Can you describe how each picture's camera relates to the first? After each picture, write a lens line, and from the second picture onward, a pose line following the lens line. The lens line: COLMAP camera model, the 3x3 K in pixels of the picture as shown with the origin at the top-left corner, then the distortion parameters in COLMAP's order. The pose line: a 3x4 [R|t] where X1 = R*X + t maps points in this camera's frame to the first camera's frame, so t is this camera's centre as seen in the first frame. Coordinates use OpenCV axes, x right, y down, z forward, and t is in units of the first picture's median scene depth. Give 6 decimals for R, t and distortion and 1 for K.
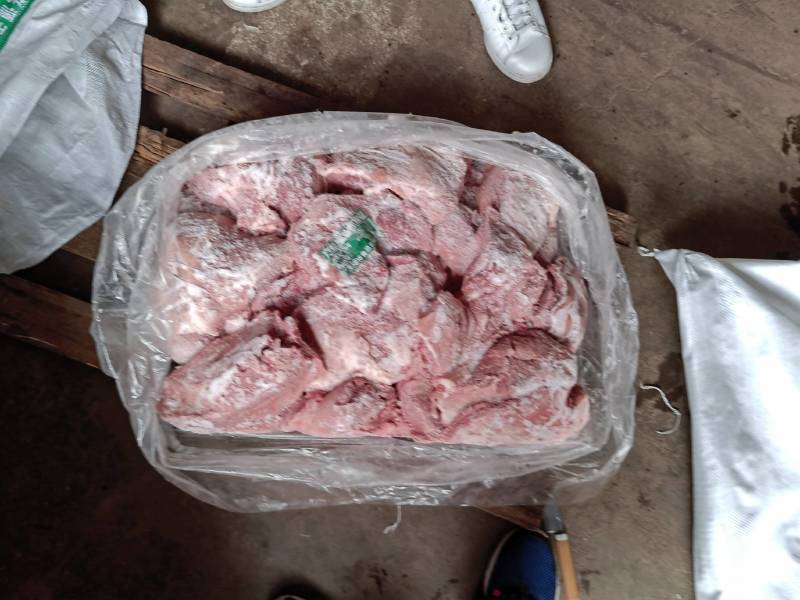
lens RADIAL K [[668.5, 0, 400.0], [0, 668.5, 300.0], [0, 0, 1]] dist [0.003446, -0.013976]
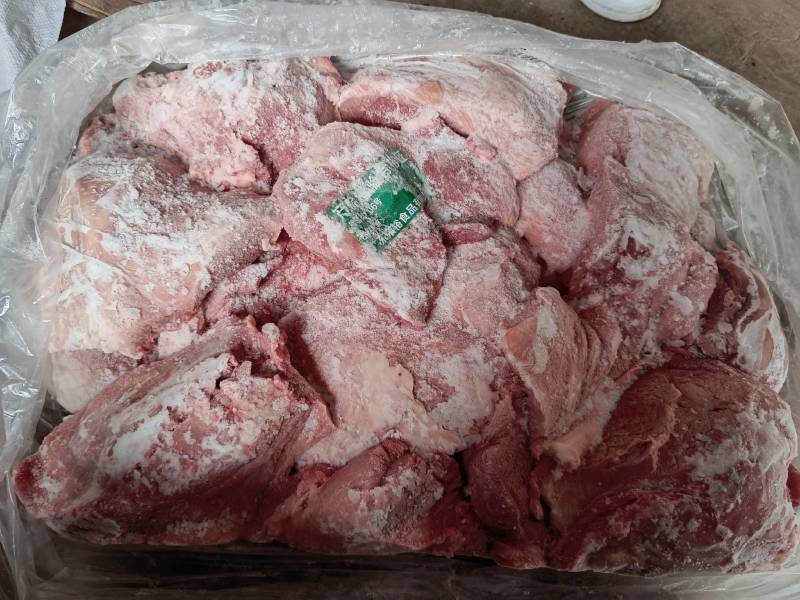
lens RADIAL K [[650.6, 0, 375.9], [0, 650.6, 300.0], [0, 0, 1]] dist [0.028007, -0.047532]
pose [[0.999443, 0.002076, -0.033304, -0.059177], [-0.007869, 0.984577, -0.174775, 0.097429], [0.032428, 0.174939, 0.984045, 0.459540]]
